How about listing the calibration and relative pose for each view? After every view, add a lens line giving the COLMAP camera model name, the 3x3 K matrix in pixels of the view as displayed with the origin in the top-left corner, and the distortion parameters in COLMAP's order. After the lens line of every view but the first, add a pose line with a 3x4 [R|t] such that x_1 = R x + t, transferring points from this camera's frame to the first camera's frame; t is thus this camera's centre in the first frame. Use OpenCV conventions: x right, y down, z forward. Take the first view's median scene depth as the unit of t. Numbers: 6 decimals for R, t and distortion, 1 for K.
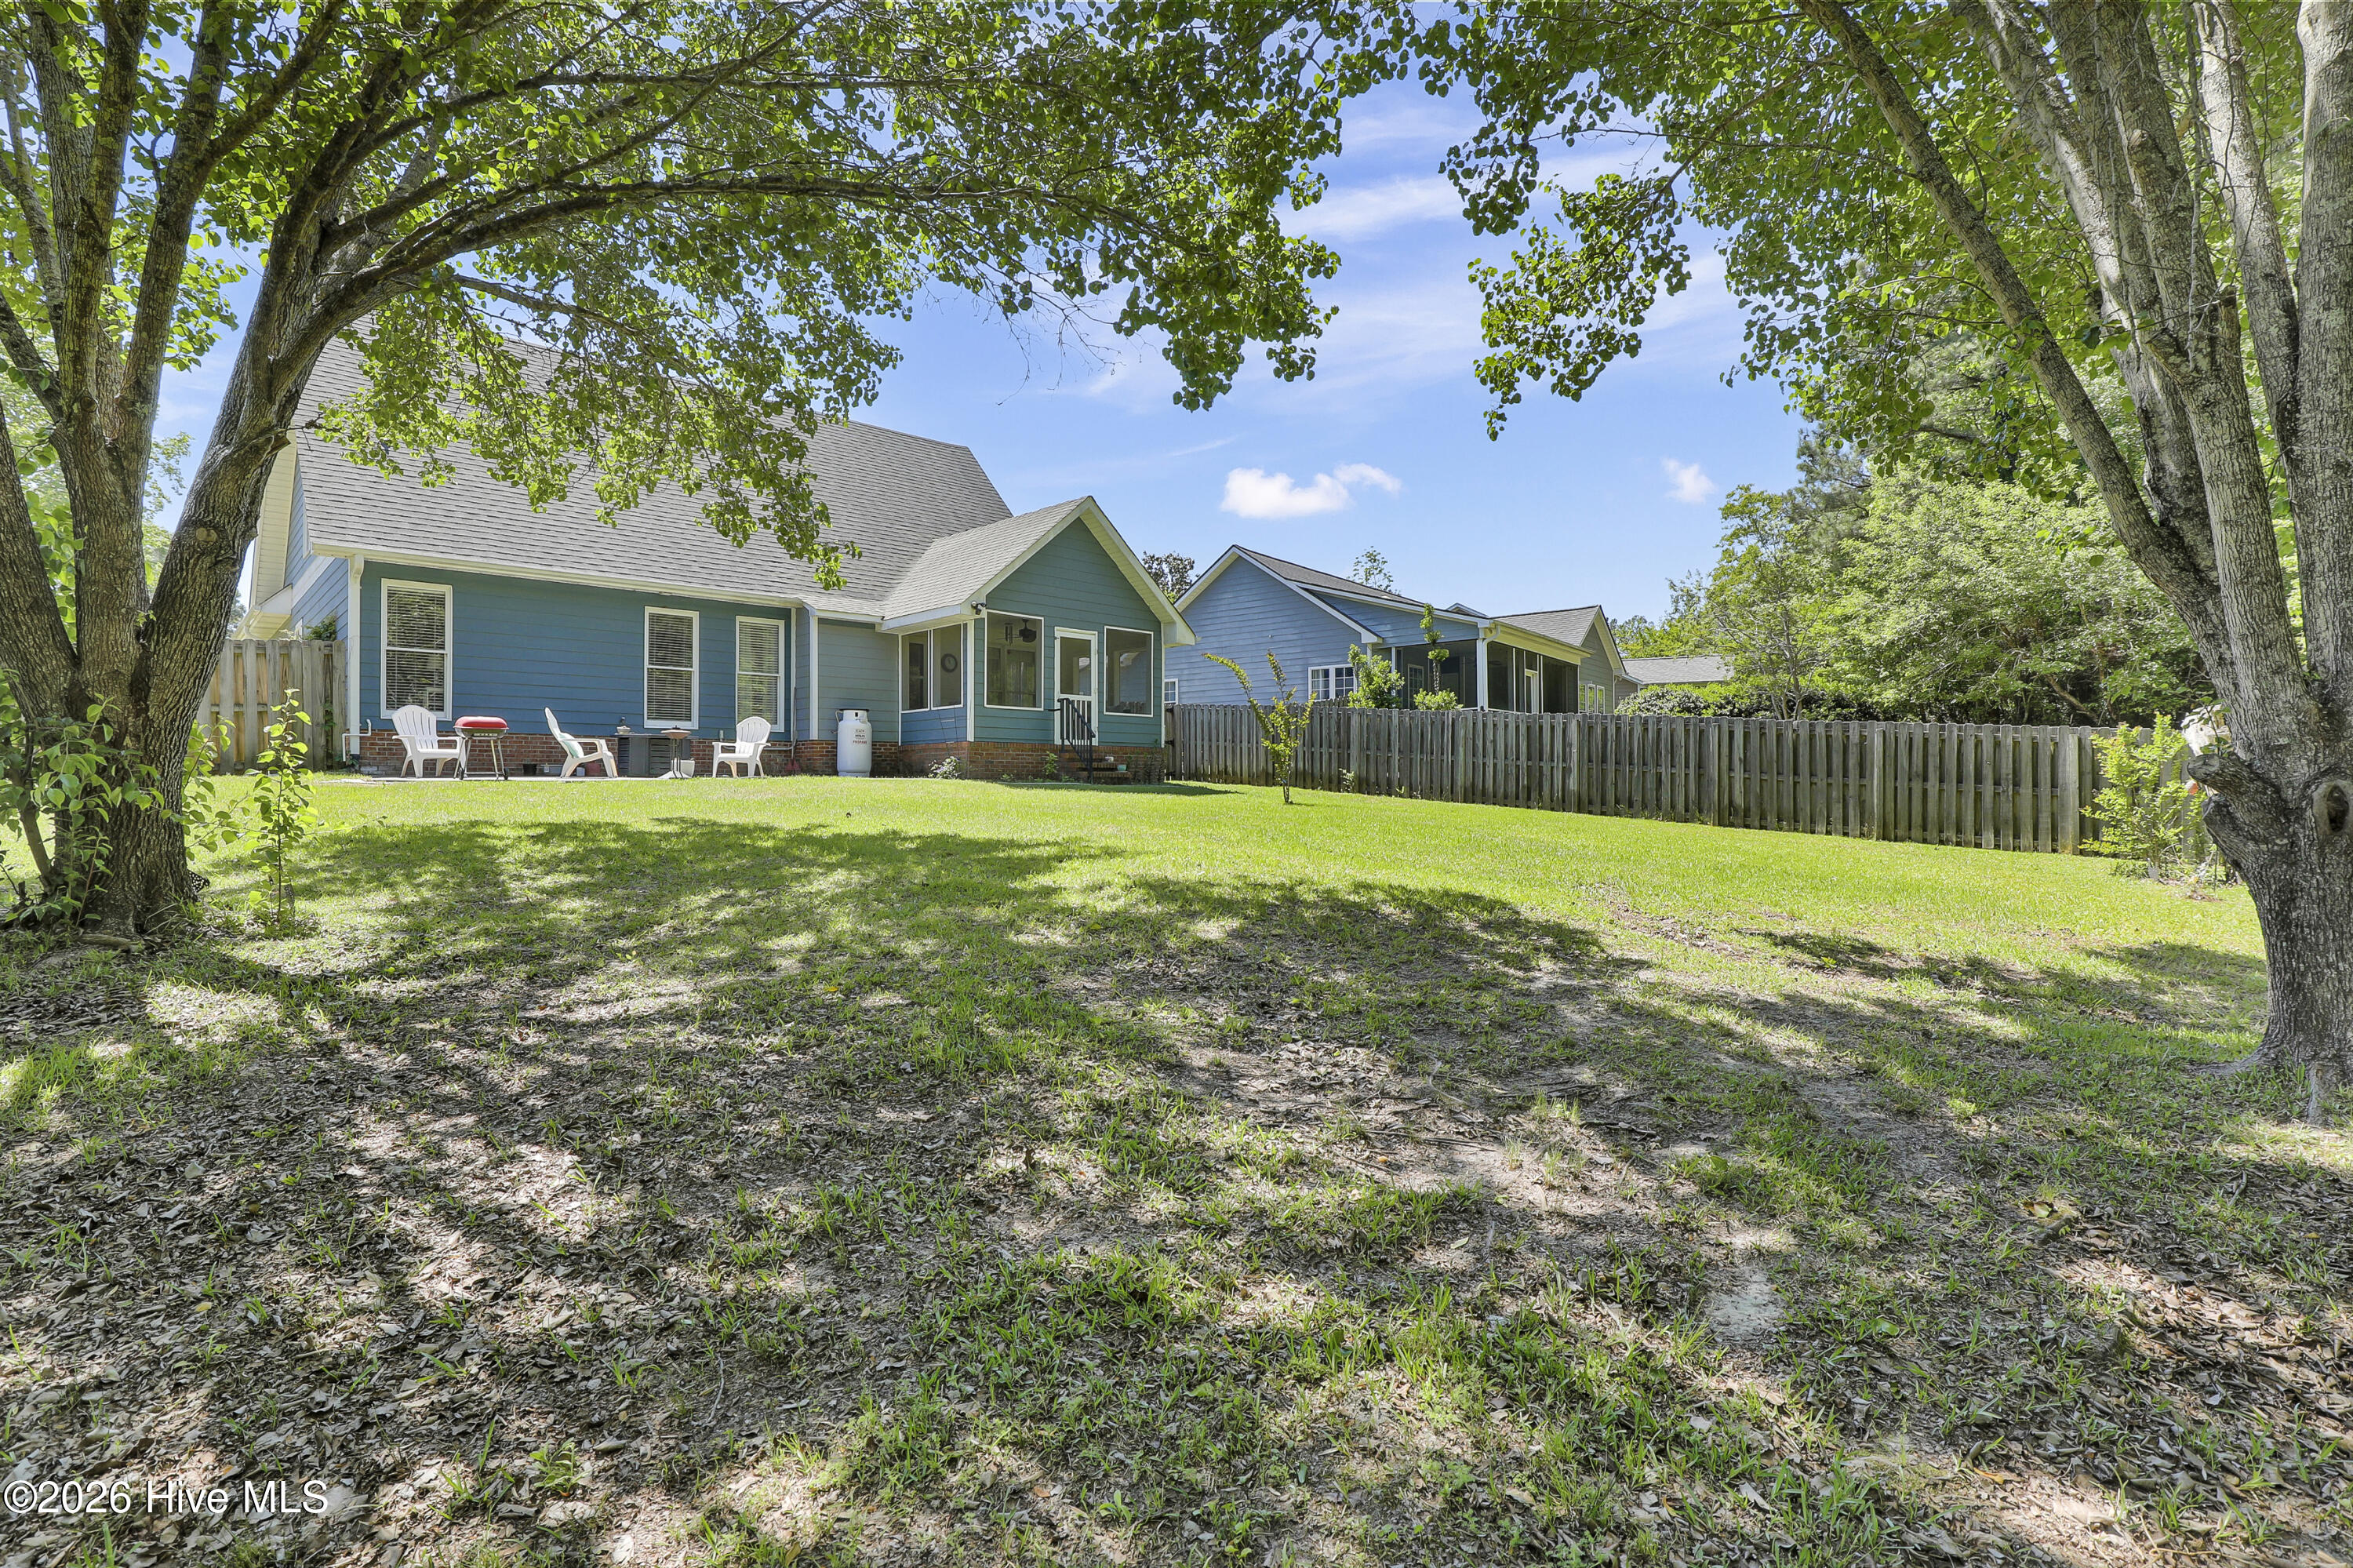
lens RADIAL K [[1110.2, 0, 1176.5], [0, 1110.2, 784.0], [0, 0, 1]] dist [-0.036665, 0.006247]
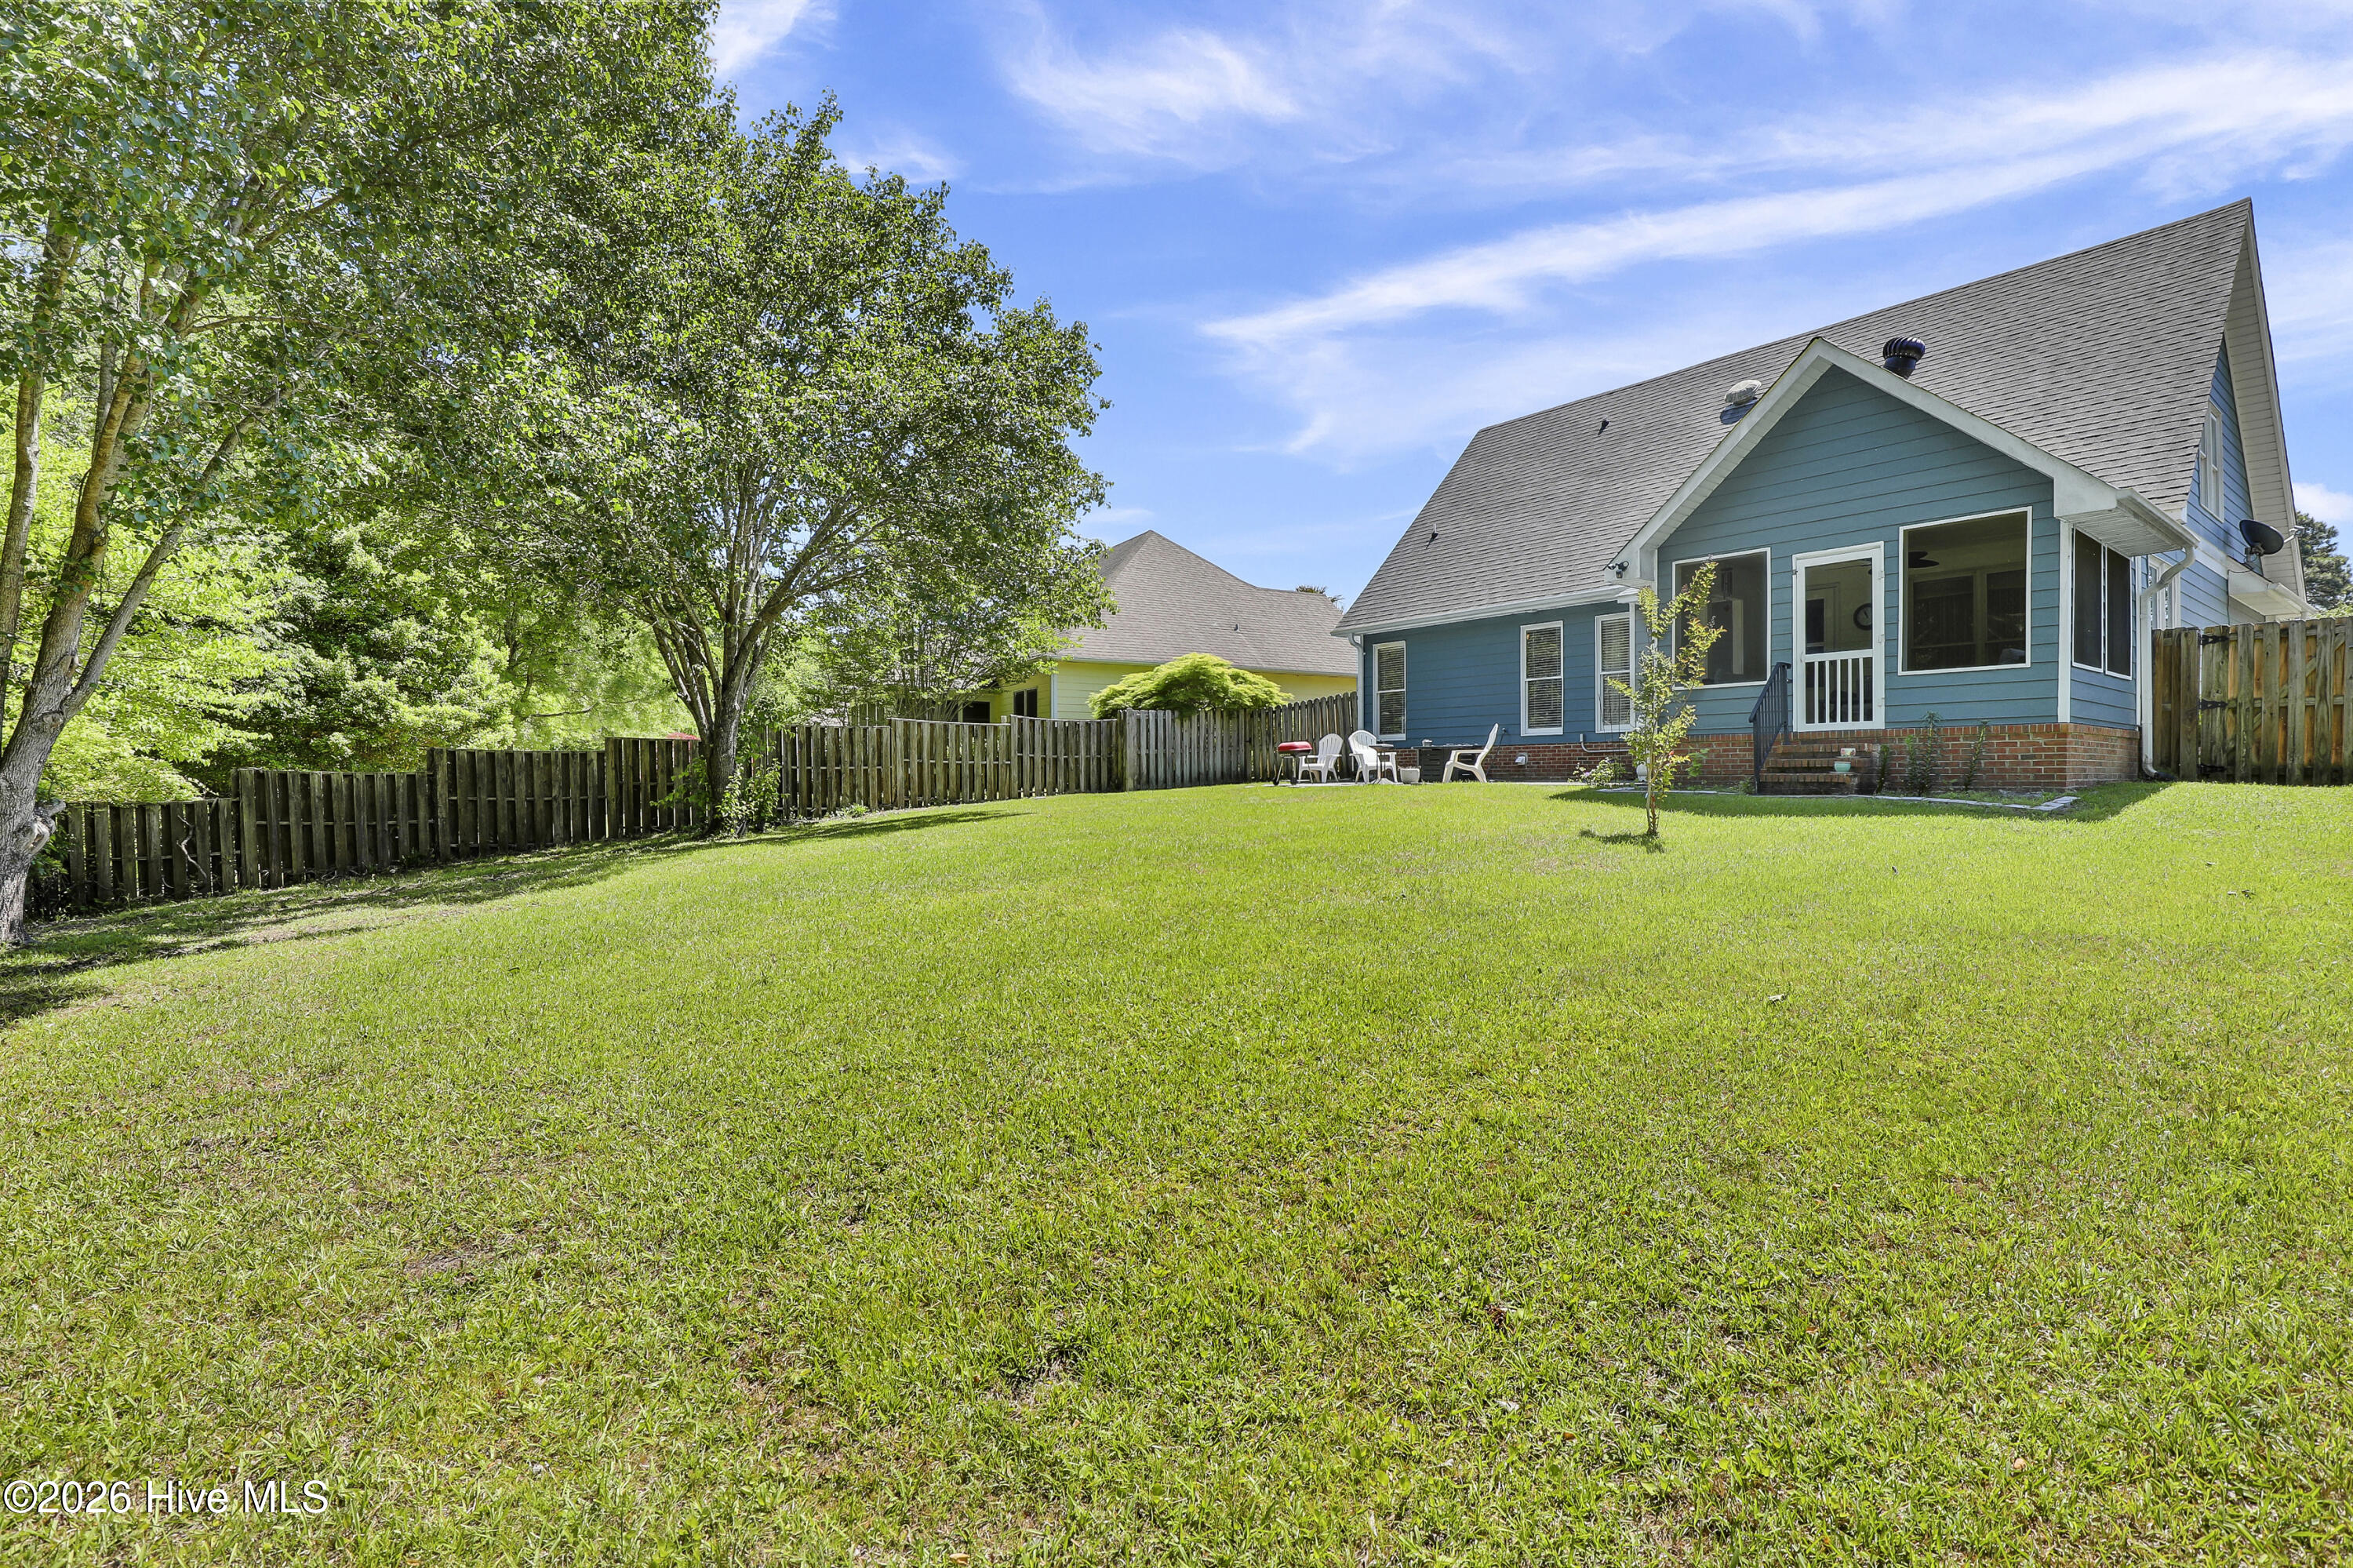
lens RADIAL K [[1110.2, 0, 1176.5], [0, 1110.2, 784.0], [0, 0, 1]] dist [-0.036665, 0.006247]
pose [[-0.120233, 0.002663, -0.992742, 0.653463], [-0.000132, 0.999996, 0.002698, -0.006920], [0.992746, 0.000455, -0.120233, 0.792928]]
